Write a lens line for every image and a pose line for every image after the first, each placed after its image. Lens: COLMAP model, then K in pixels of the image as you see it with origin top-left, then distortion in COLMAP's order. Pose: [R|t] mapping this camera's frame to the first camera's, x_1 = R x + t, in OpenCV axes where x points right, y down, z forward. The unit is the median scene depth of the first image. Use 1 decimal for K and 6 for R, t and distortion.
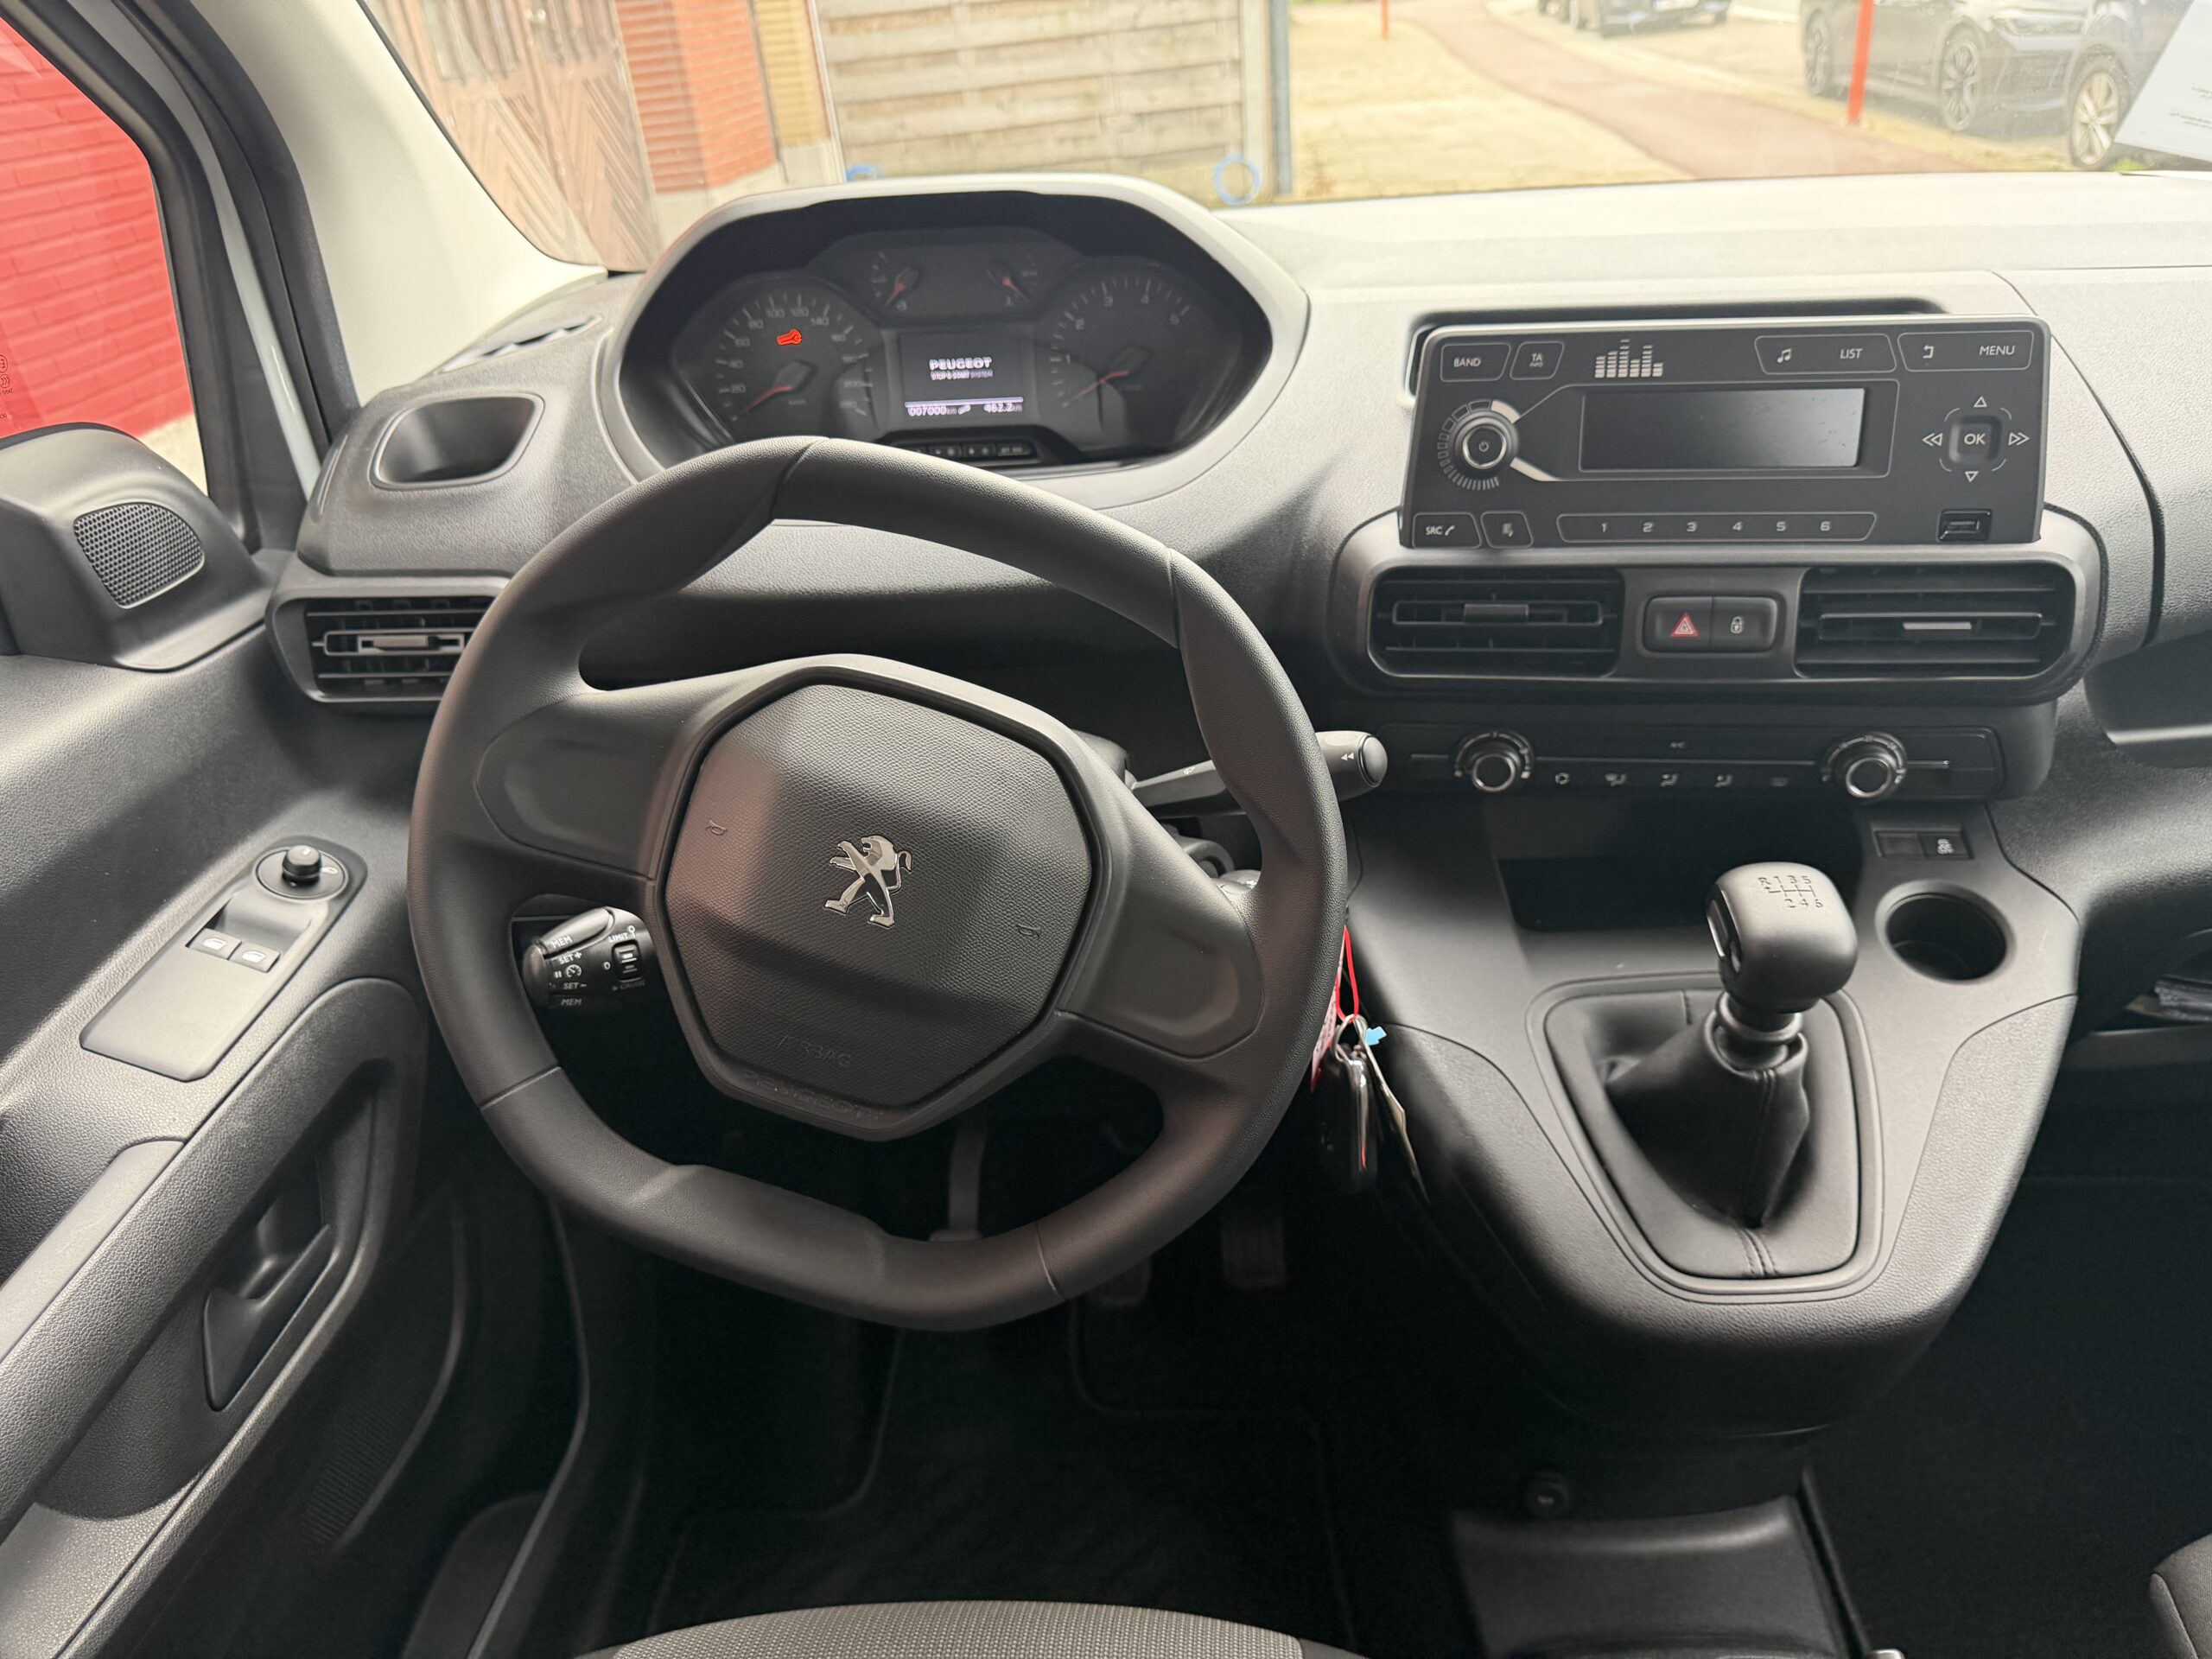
lens RADIAL K [[1569.8, 0, 1099.8], [0, 1569.8, 838.0], [0, 0, 1]] dist [0.045195, -0.063472]
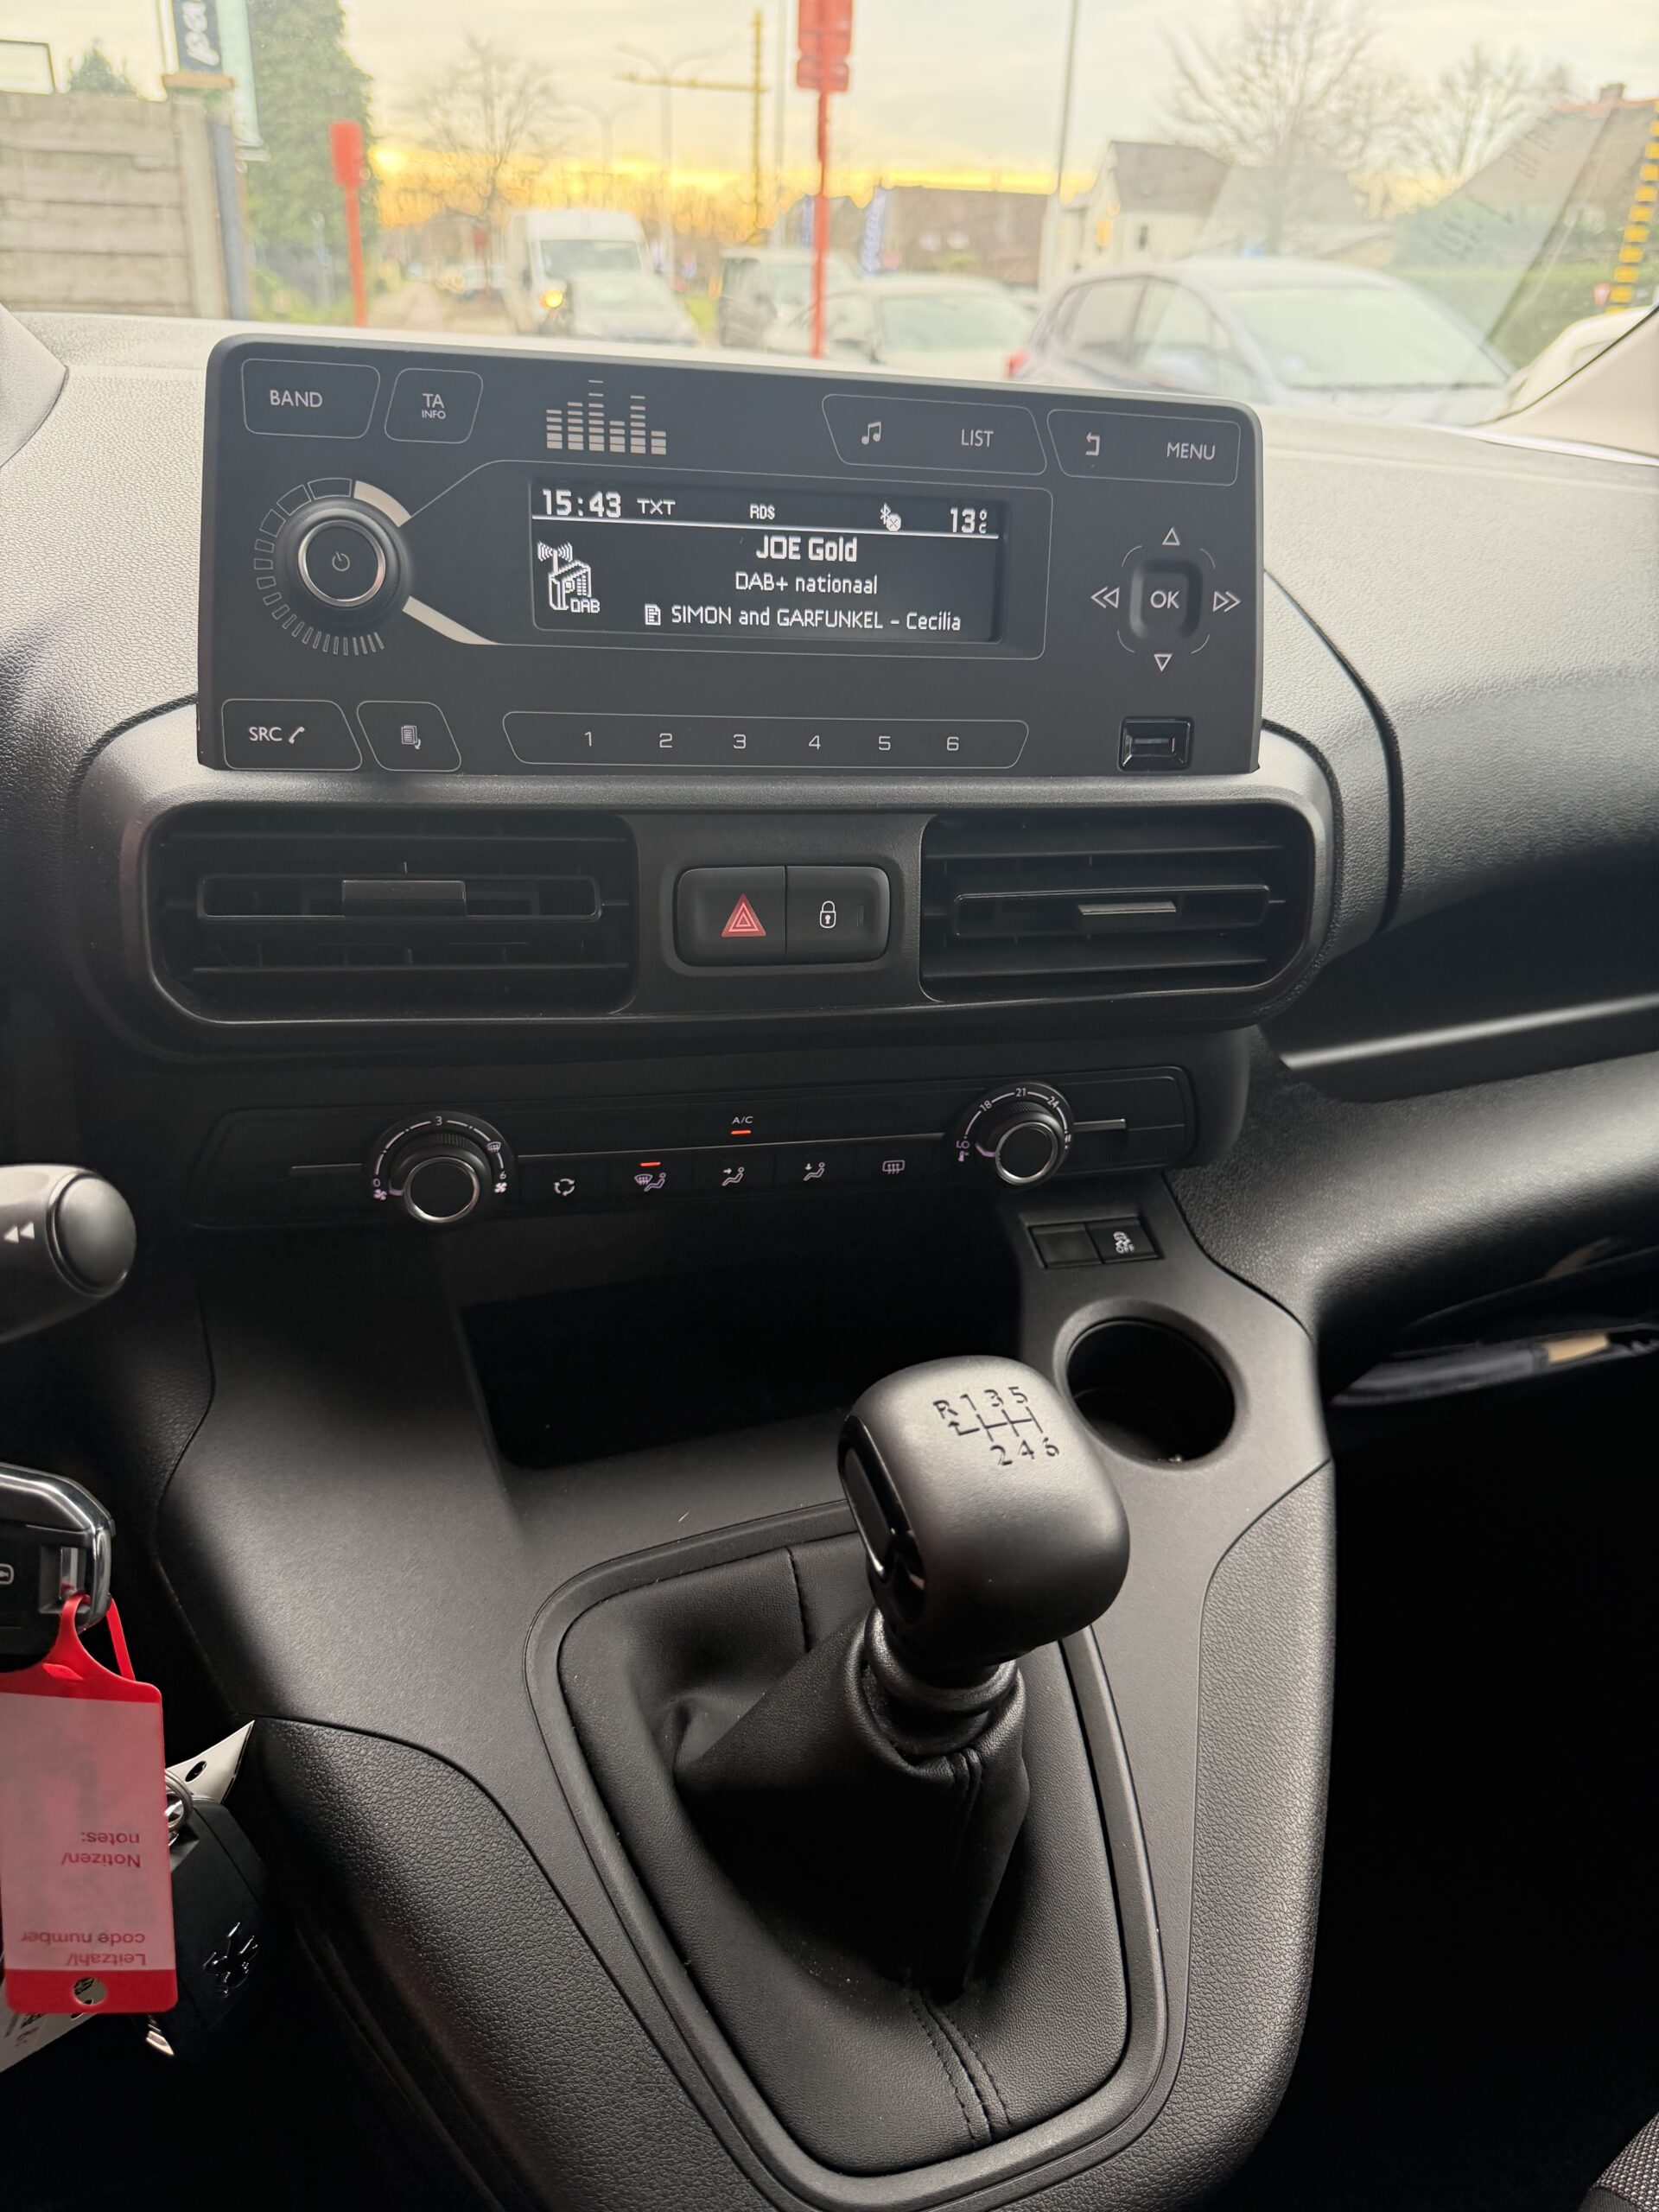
lens RADIAL K [[1569.8, 0, 844.4], [0, 1569.8, 1121.2], [0, 0, 1]] dist [0.045195, -0.063472]
pose [[0.905233, -0.069219, 0.419239, 0.163208], [0.082942, 0.996448, -0.014571, -0.050599], [-0.416741, 0.047963, 0.907759, 0.479785]]
